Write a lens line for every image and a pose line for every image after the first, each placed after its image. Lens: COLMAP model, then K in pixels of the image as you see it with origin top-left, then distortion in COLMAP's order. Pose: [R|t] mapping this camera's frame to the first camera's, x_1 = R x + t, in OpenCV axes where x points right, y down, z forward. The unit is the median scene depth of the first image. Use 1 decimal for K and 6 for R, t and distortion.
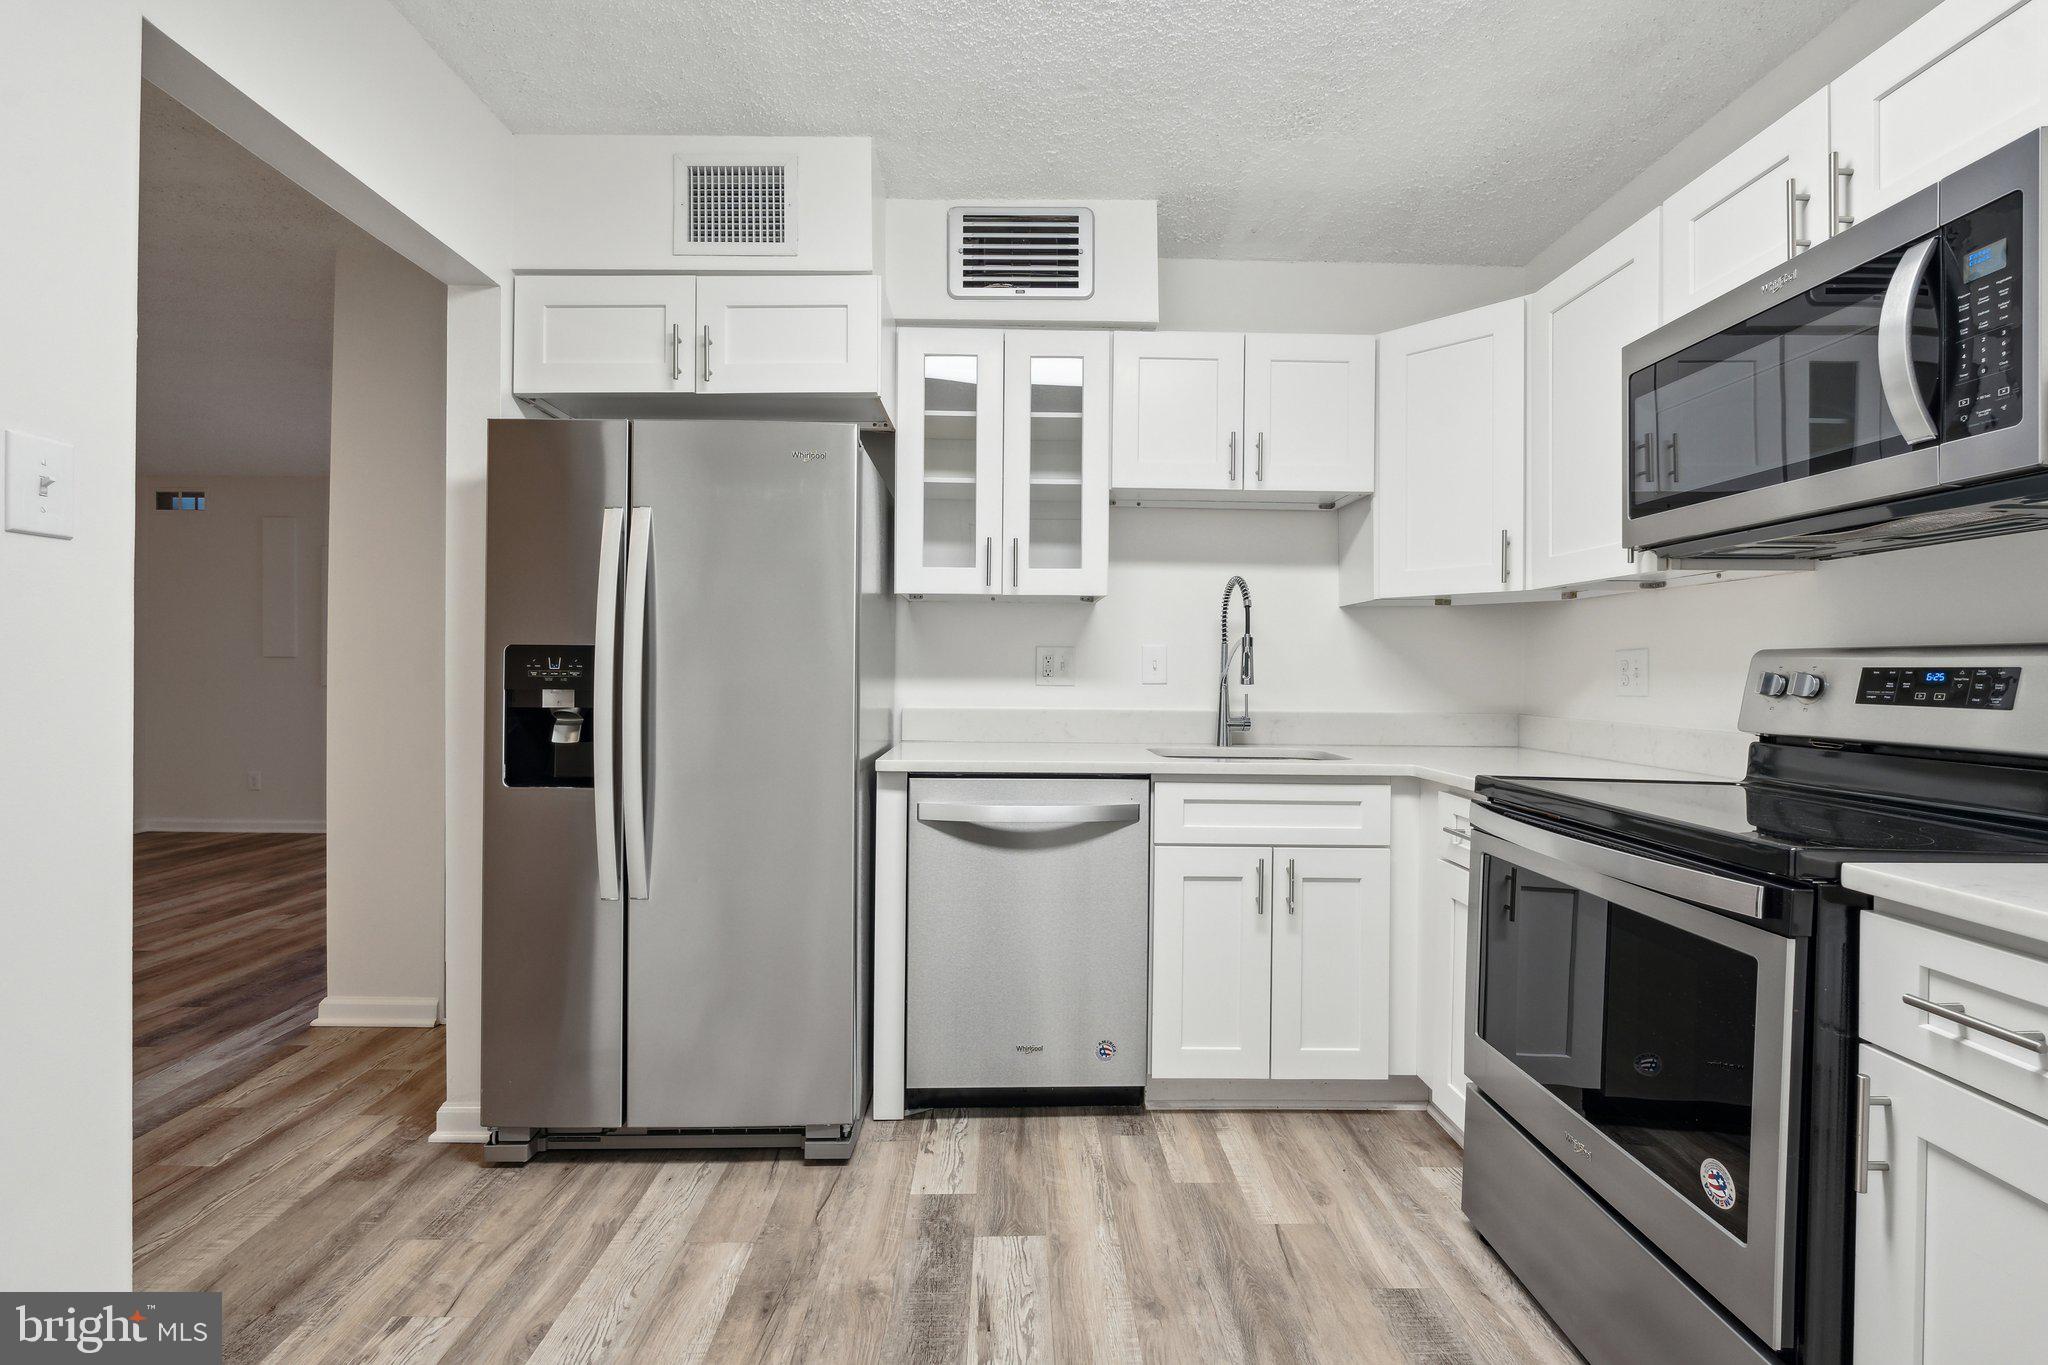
lens RADIAL K [[909.9, 0, 1025.9], [0, 909.9, 673.7], [0, 0, 1]] dist [-0.001059, -0.000333]
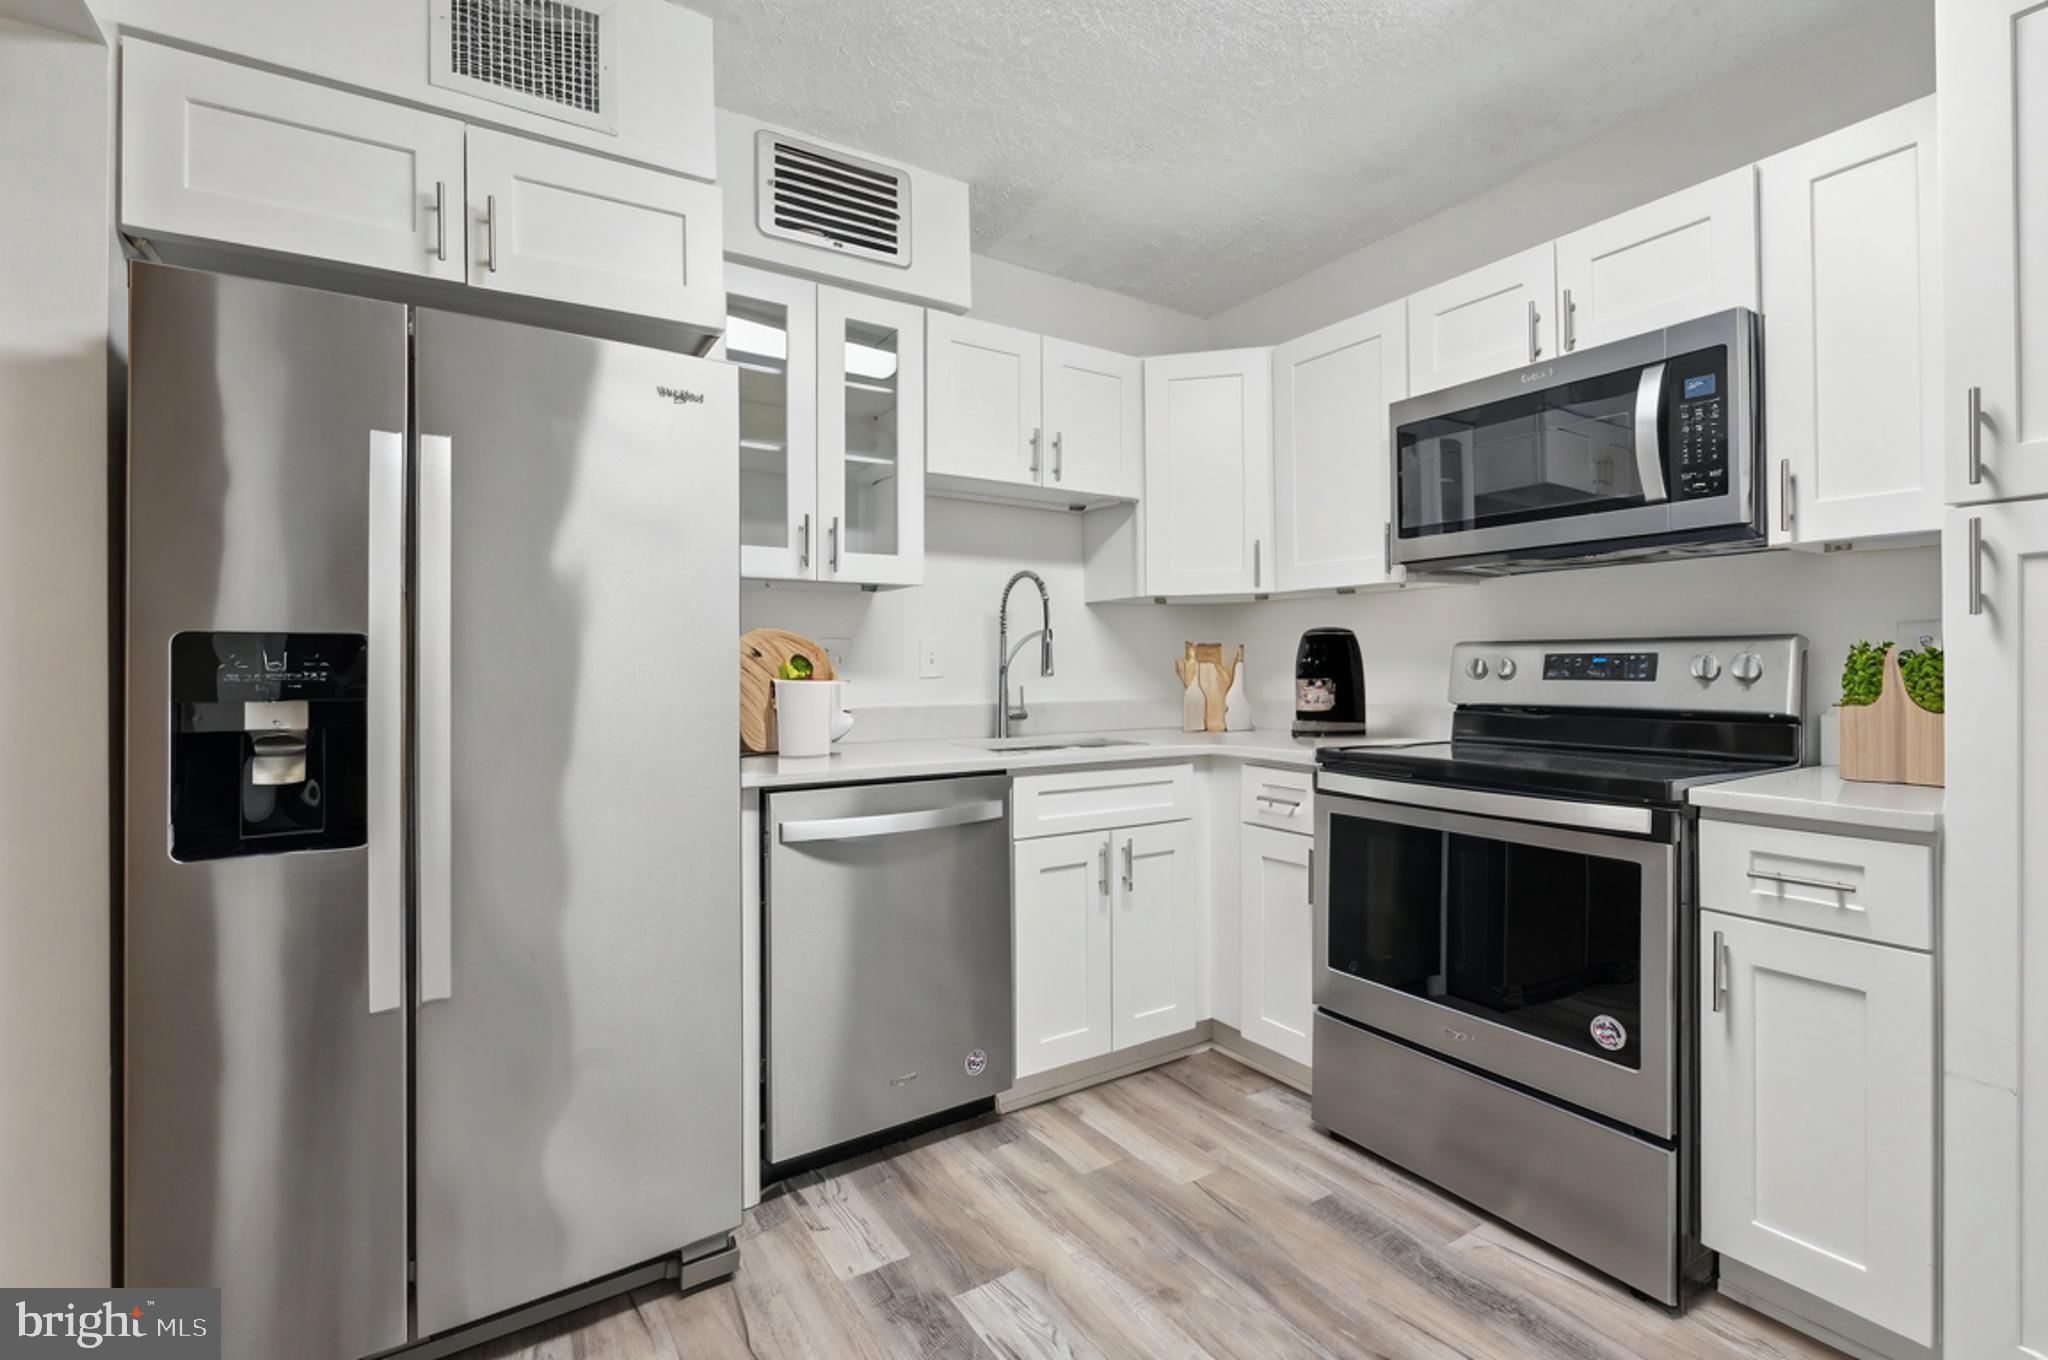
lens RADIAL K [[916.3, 0, 1021.1], [0, 916.3, 660.7], [0, 0, 1]] dist [-0.000433, 0.000338]
pose [[0.849793, -0.009531, 0.527030, -0.404451], [0.014483, 0.999881, -0.005271, -0.000797], [-0.526917, 0.012113, 0.849831, 0.167092]]
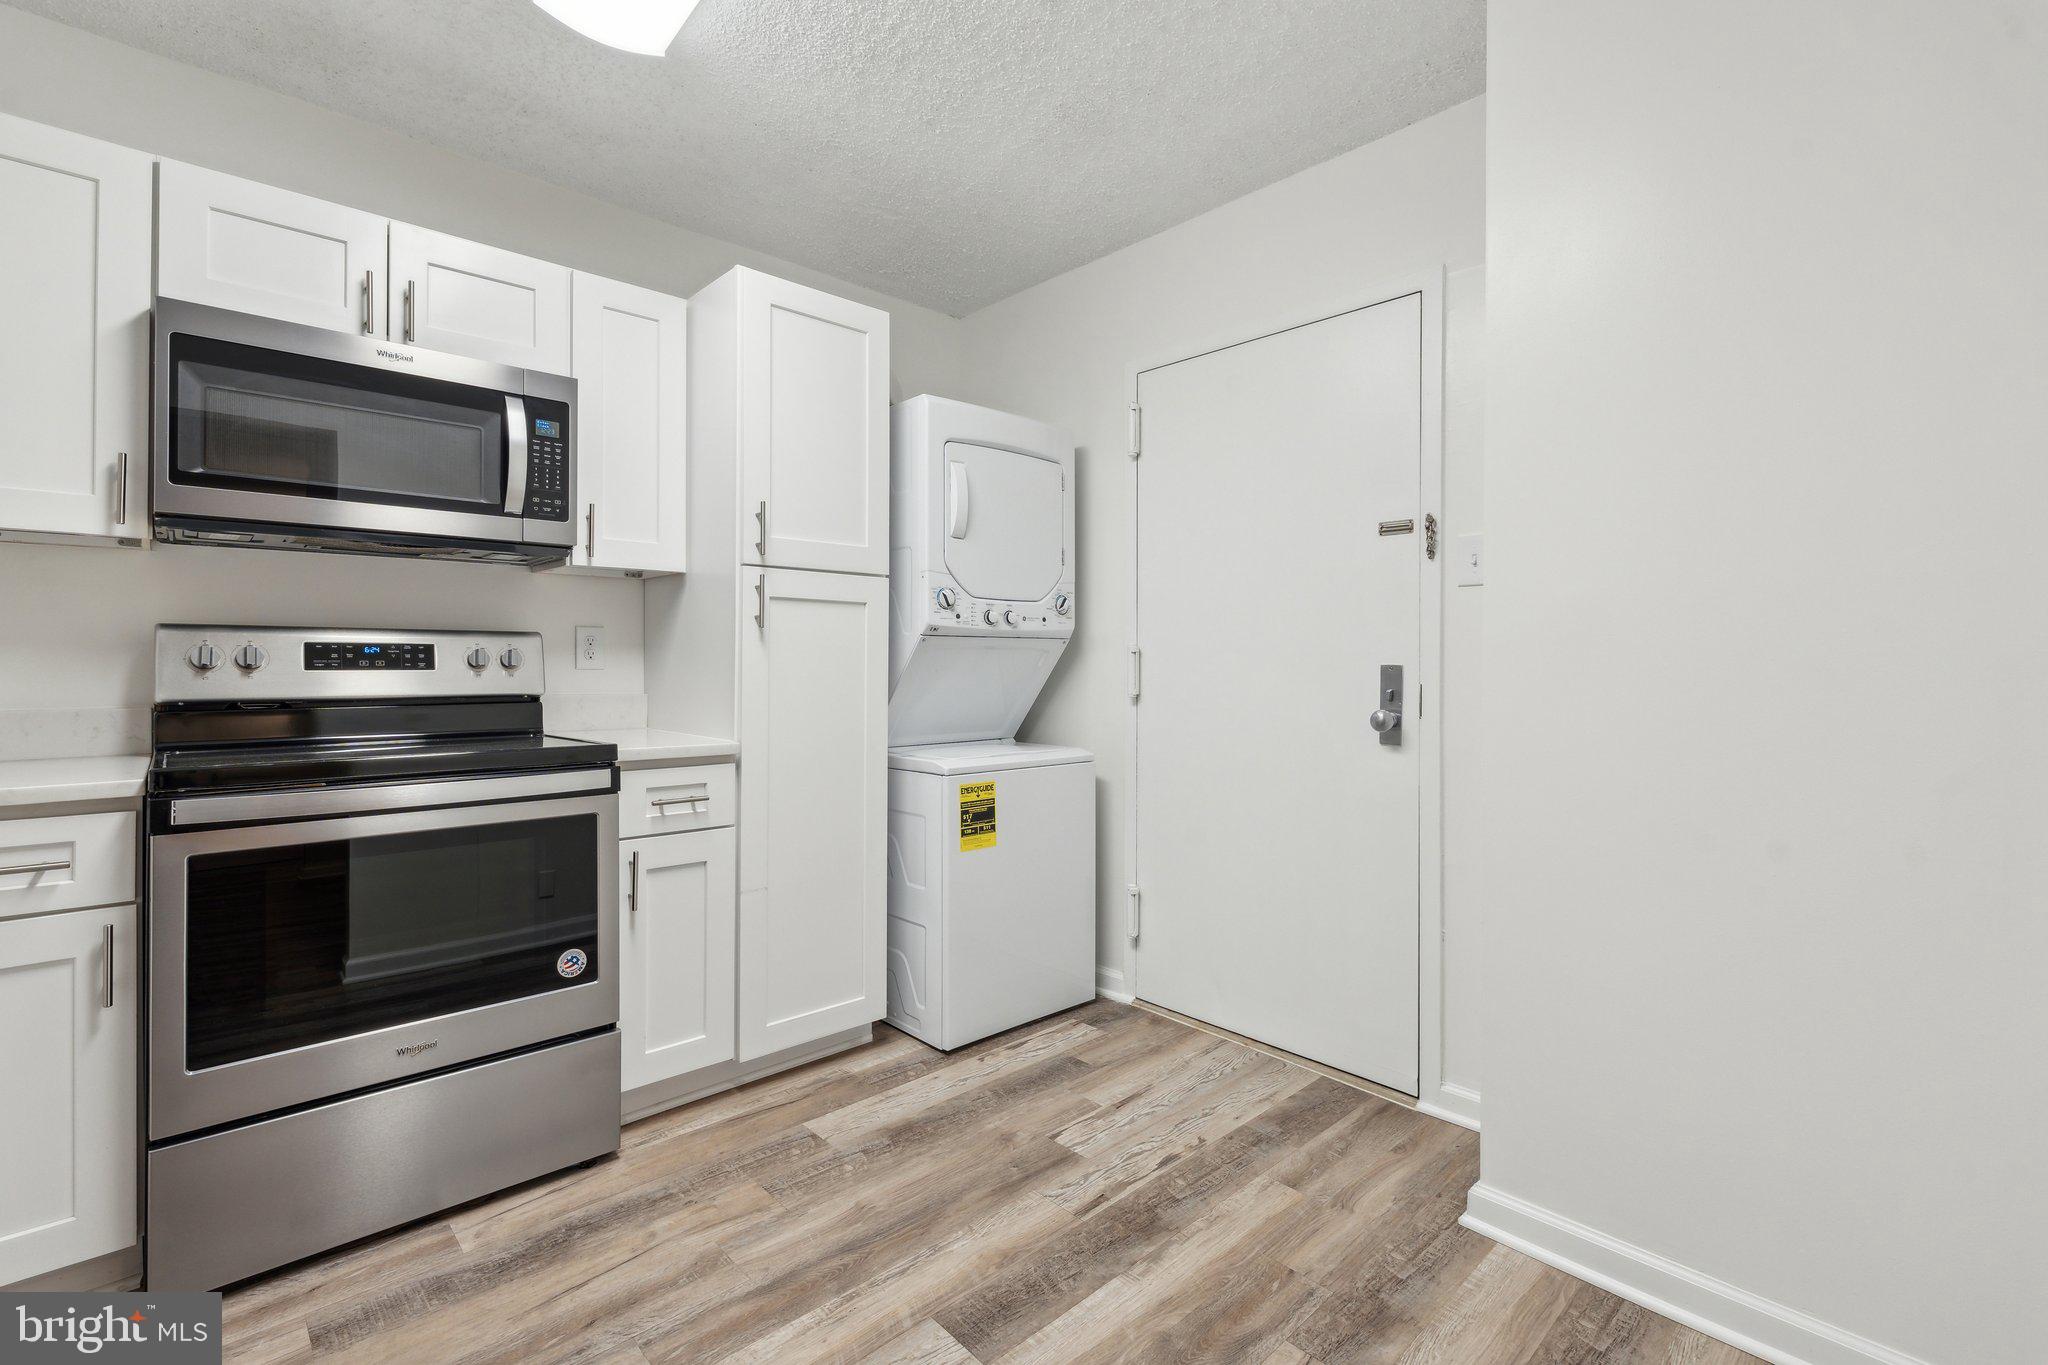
lens RADIAL K [[914.8, 0, 1024.9], [0, 914.8, 661.4], [0, 0, 1]] dist [-0.000526, 0.000123]
pose [[-0.672038, -0.010453, 0.740442, -0.565002], [-0.004696, 0.999940, 0.009854, 0.002092], [-0.740501, 0.003145, -0.672048, 0.859913]]
